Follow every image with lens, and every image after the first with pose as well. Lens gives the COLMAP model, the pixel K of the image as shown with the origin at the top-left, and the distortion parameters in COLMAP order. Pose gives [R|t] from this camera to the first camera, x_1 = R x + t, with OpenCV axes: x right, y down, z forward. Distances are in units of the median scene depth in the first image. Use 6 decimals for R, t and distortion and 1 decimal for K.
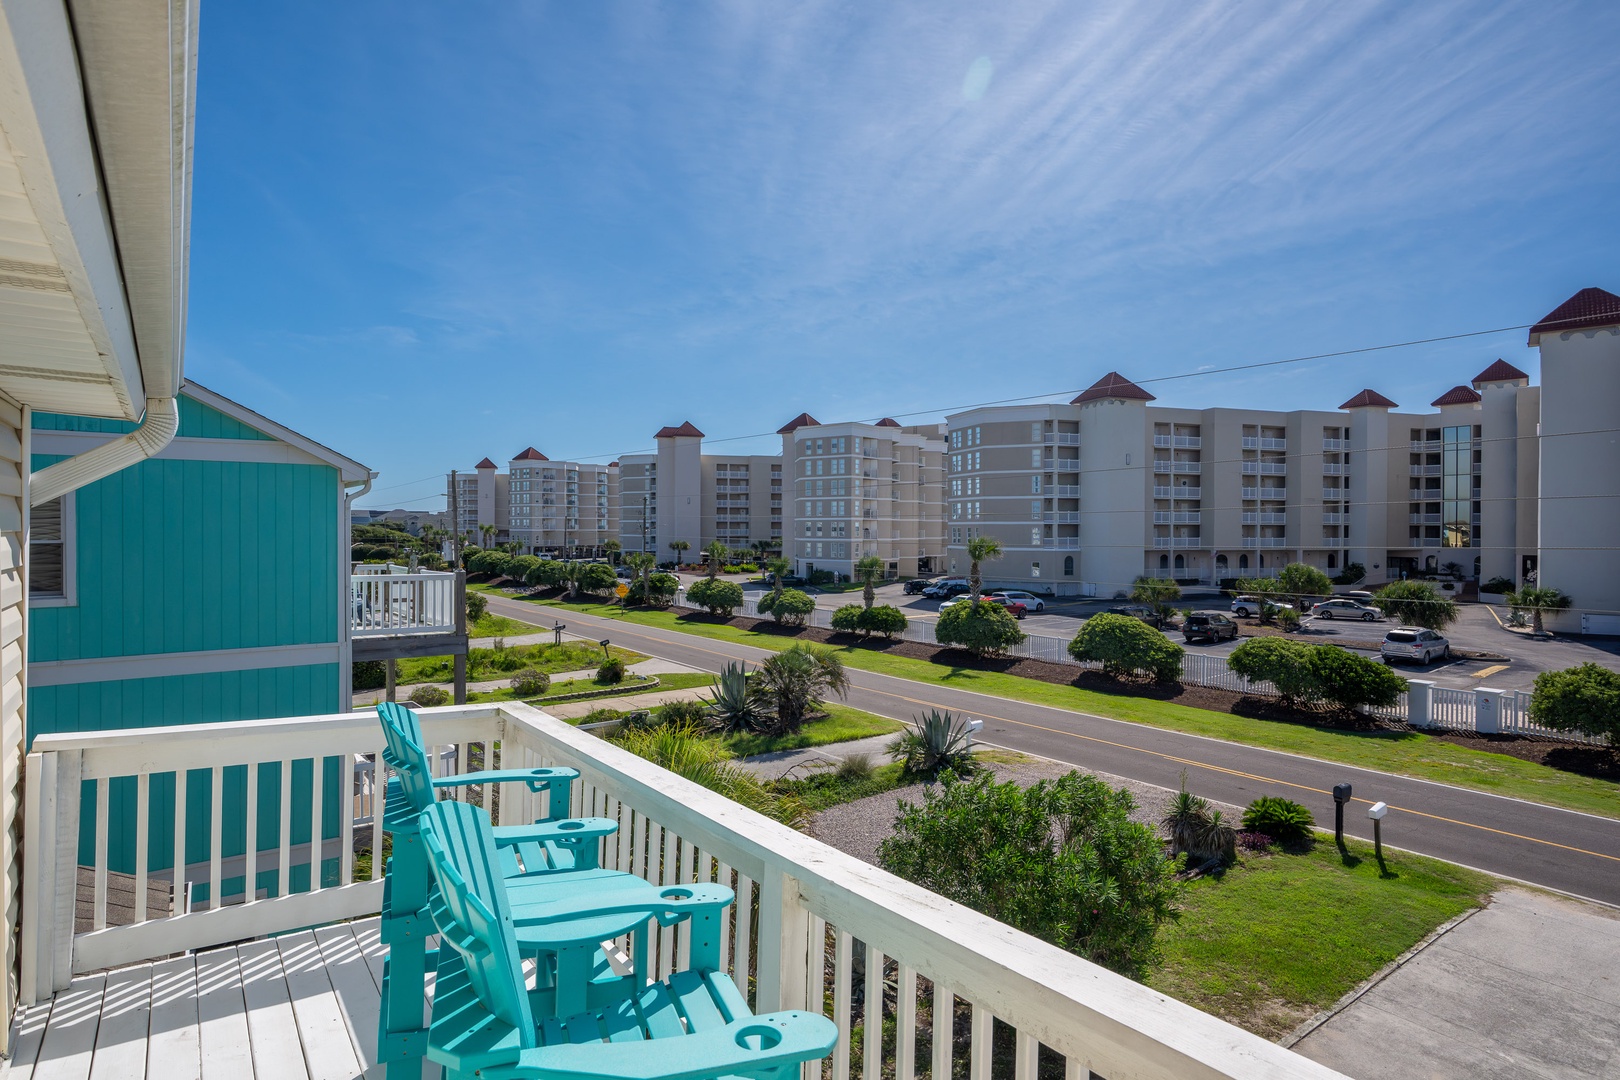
lens RADIAL K [[883.1, 0, 816.6], [0, 883.1, 539.7], [0, 0, 1]] dist [-0.055995, 0.035632]
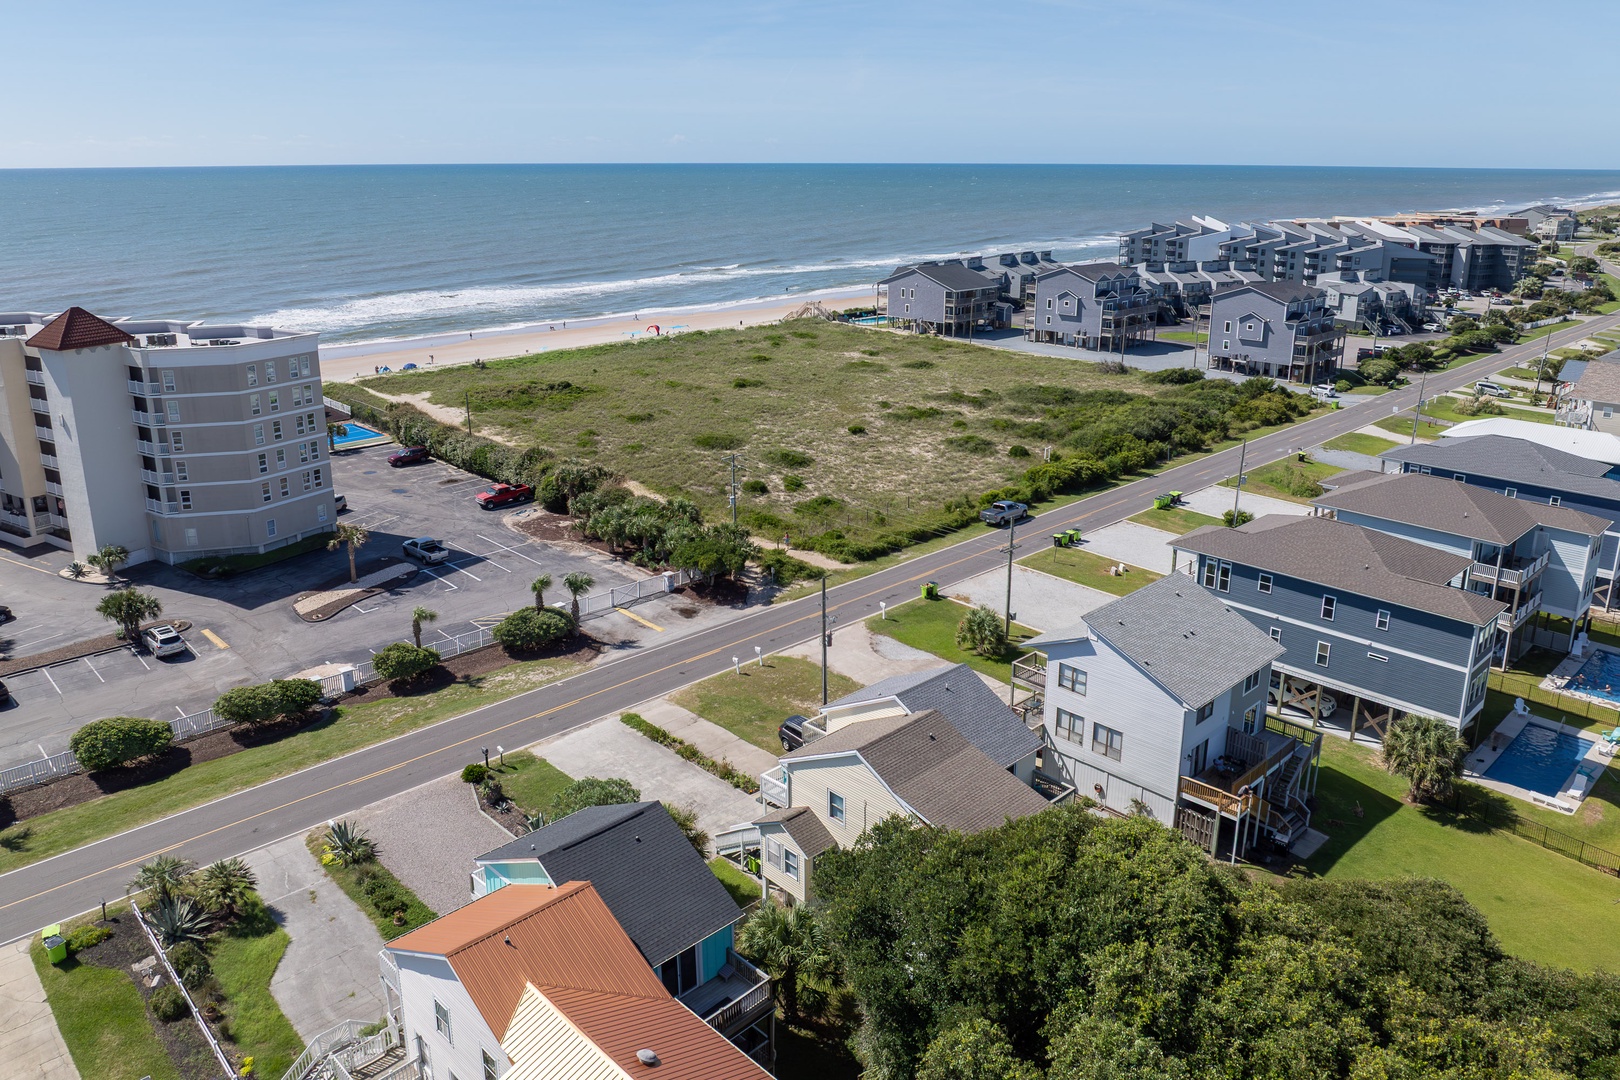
lens RADIAL K [[1128.3, 0, 809.4], [0, 1128.3, 471.4], [0, 0, 1]] dist [-0.022423, -0.051082]
pose [[-0.125329, -0.263010, 0.956618, -0.781031], [0.014645, 0.963625, 0.266855, -0.434359], [-0.992007, 0.047454, -0.116919, 0.119071]]
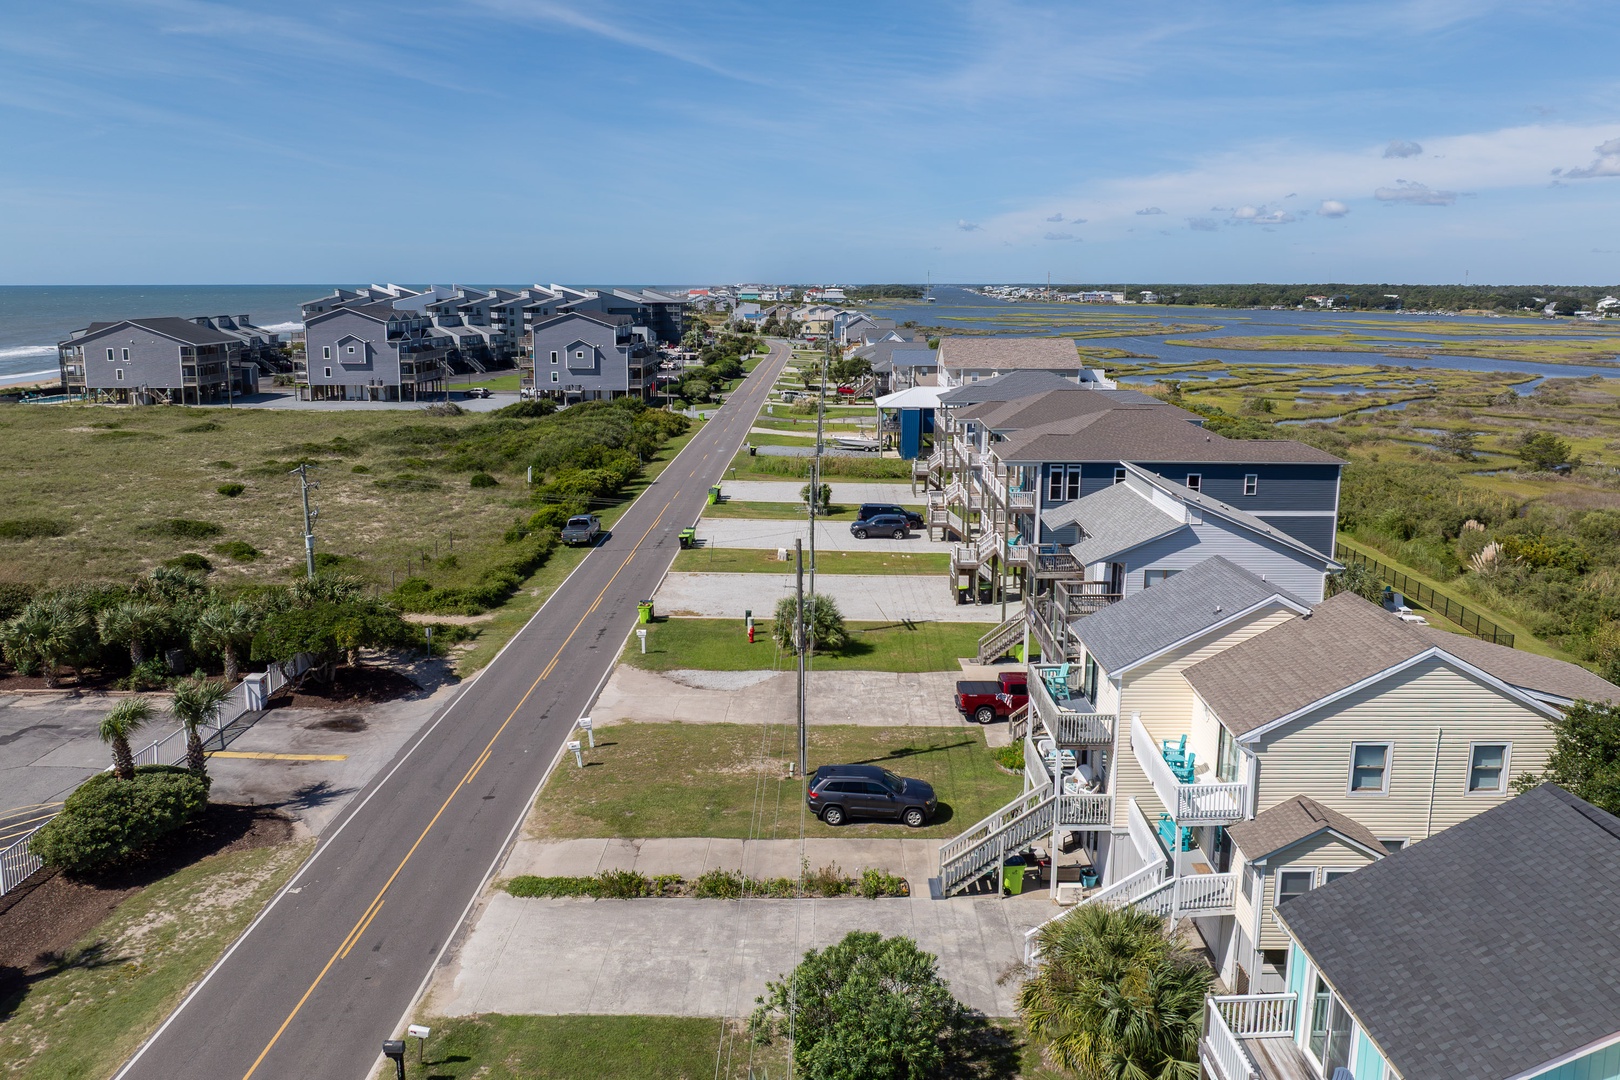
lens RADIAL K [[1142.1, 0, 811.0], [0, 1142.1, 491.8], [0, 0, 1]] dist [-0.044357, -0.003554]
pose [[-0.796681, -0.114391, 0.593477, -0.169978], [0.001733, 0.981490, 0.191505, -0.201239], [-0.604398, 0.153597, -0.781736, 0.515914]]
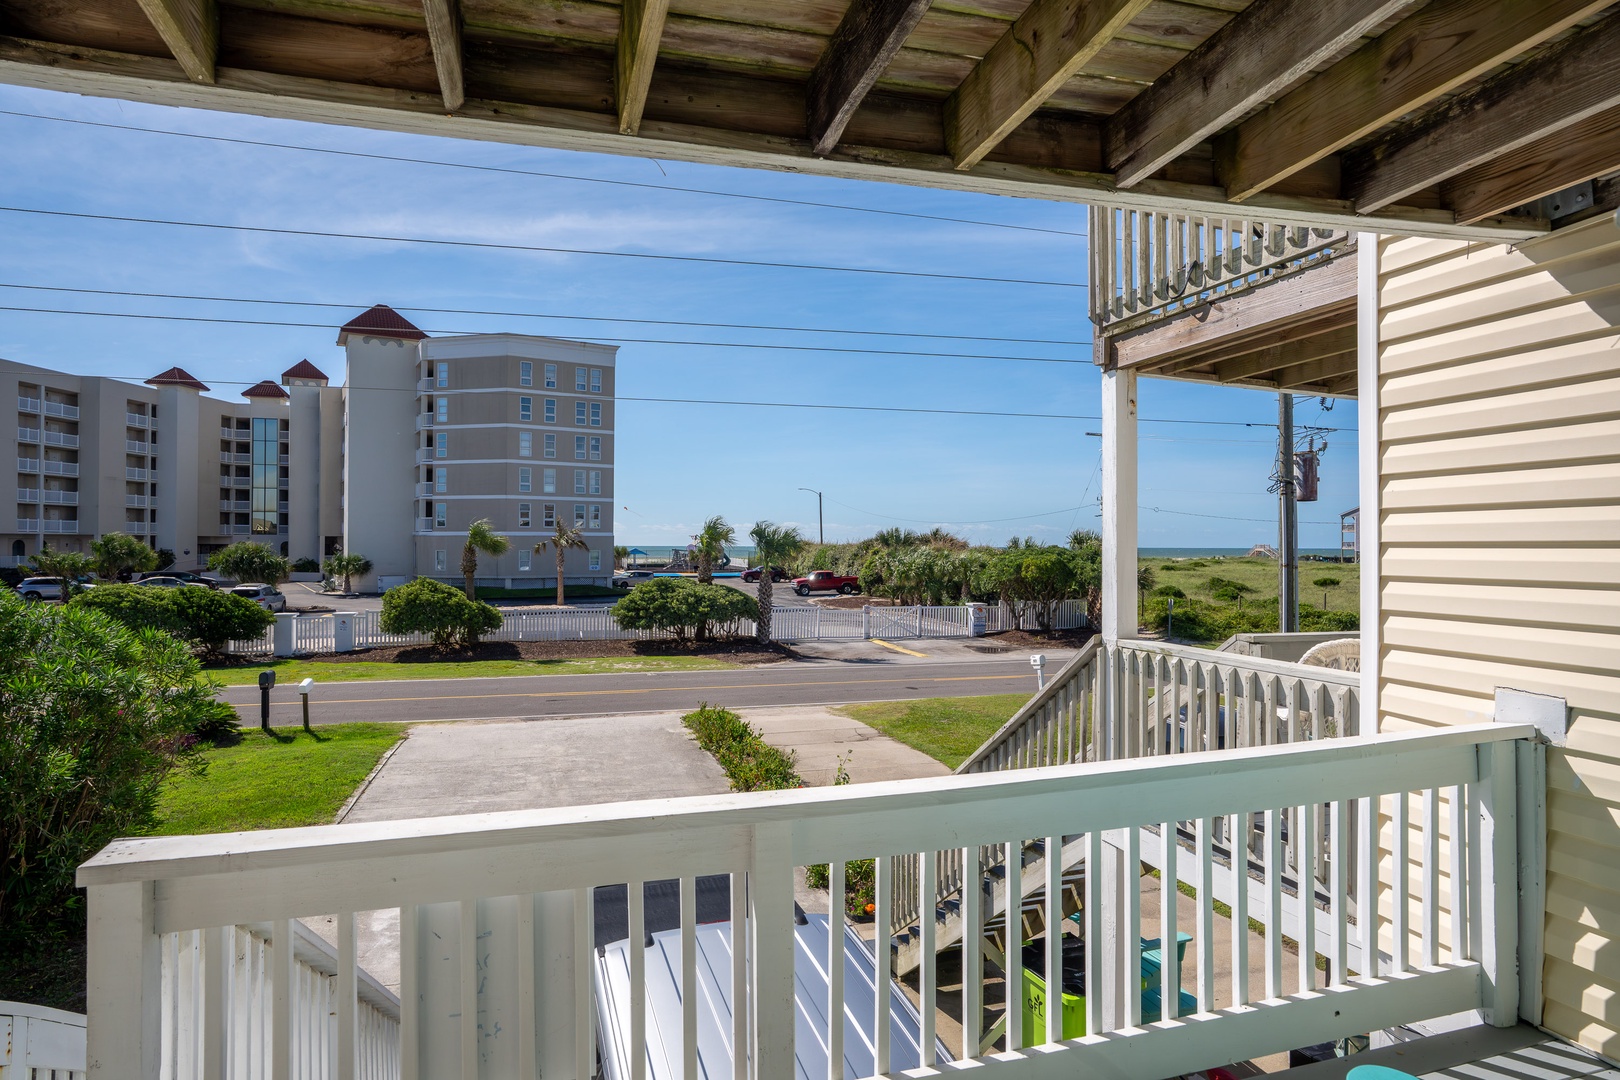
lens RADIAL K [[883.1, 0, 816.6], [0, 883.1, 539.7], [0, 0, 1]] dist [-0.055995, 0.035632]
pose [[0.338619, 0.004474, 0.940913, -0.033850], [0.009095, 0.999926, -0.008027, 0.045378], [-0.940880, 0.011276, 0.338554, 0.024442]]
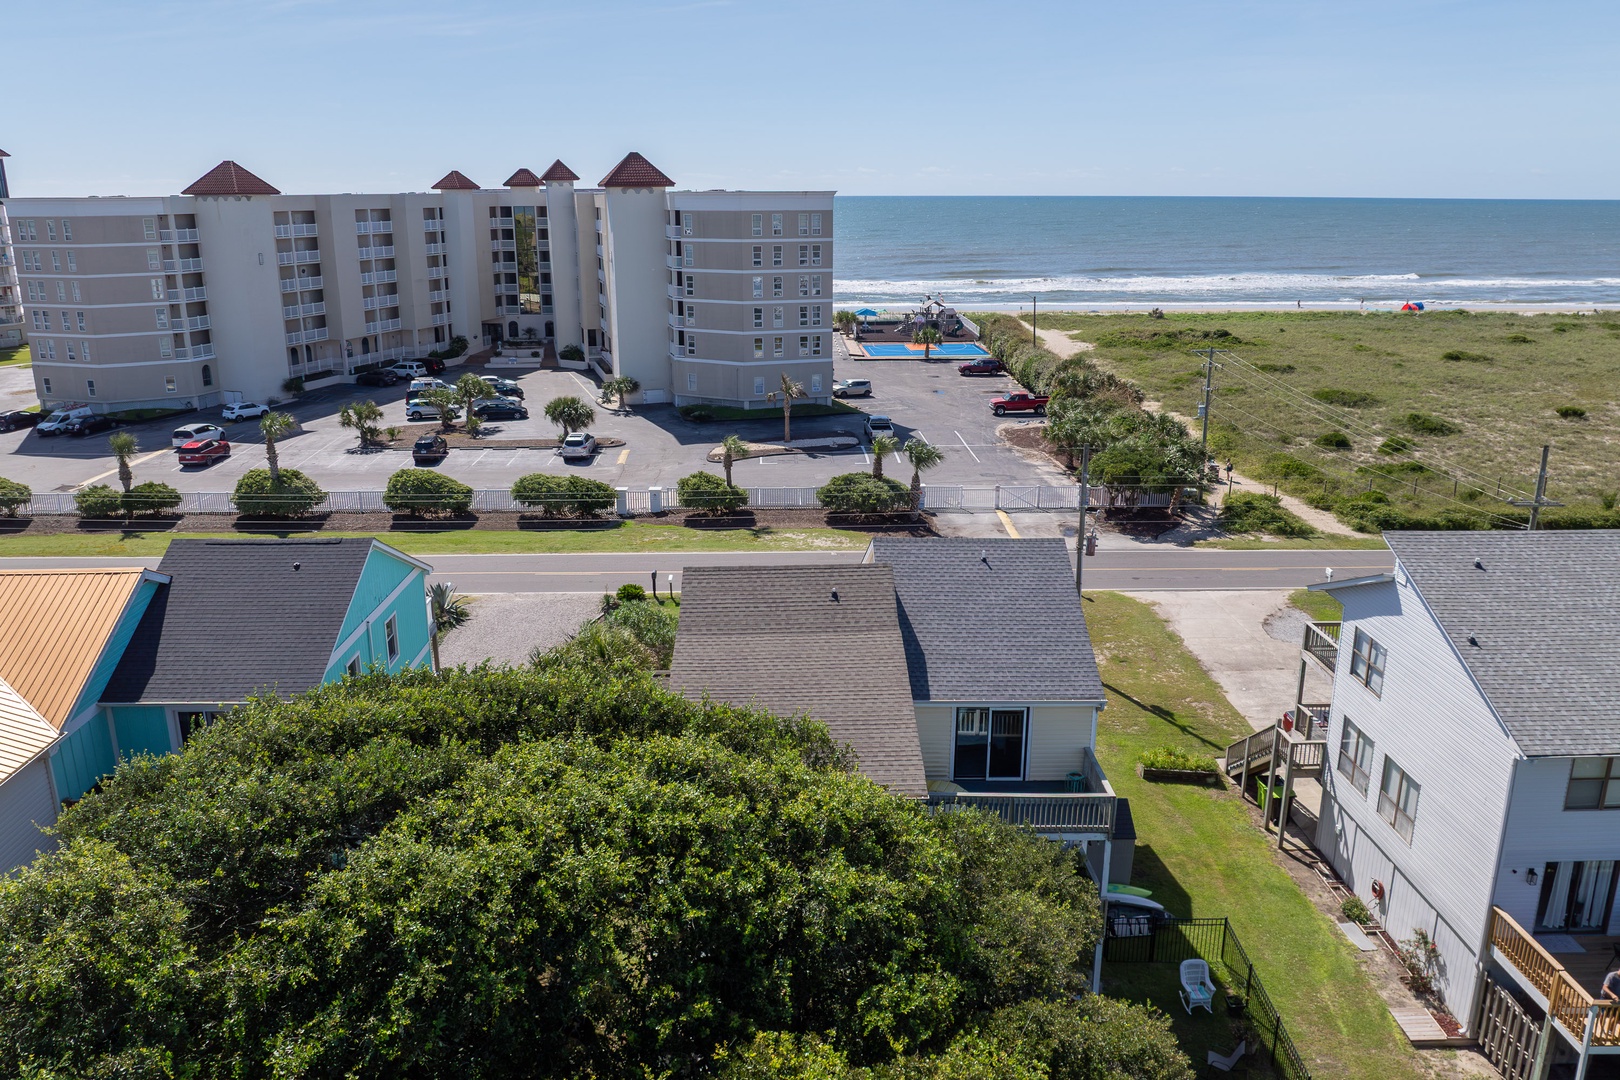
lens RADIAL K [[1142.1, 0, 811.0], [0, 1142.1, 491.8], [0, 0, 1]] dist [-0.044357, -0.003554]
pose [[0.578886, -0.209753, 0.787969, -0.432779], [0.015668, 0.969031, 0.246440, -0.191191], [-0.815258, -0.130315, 0.564245, -0.287718]]
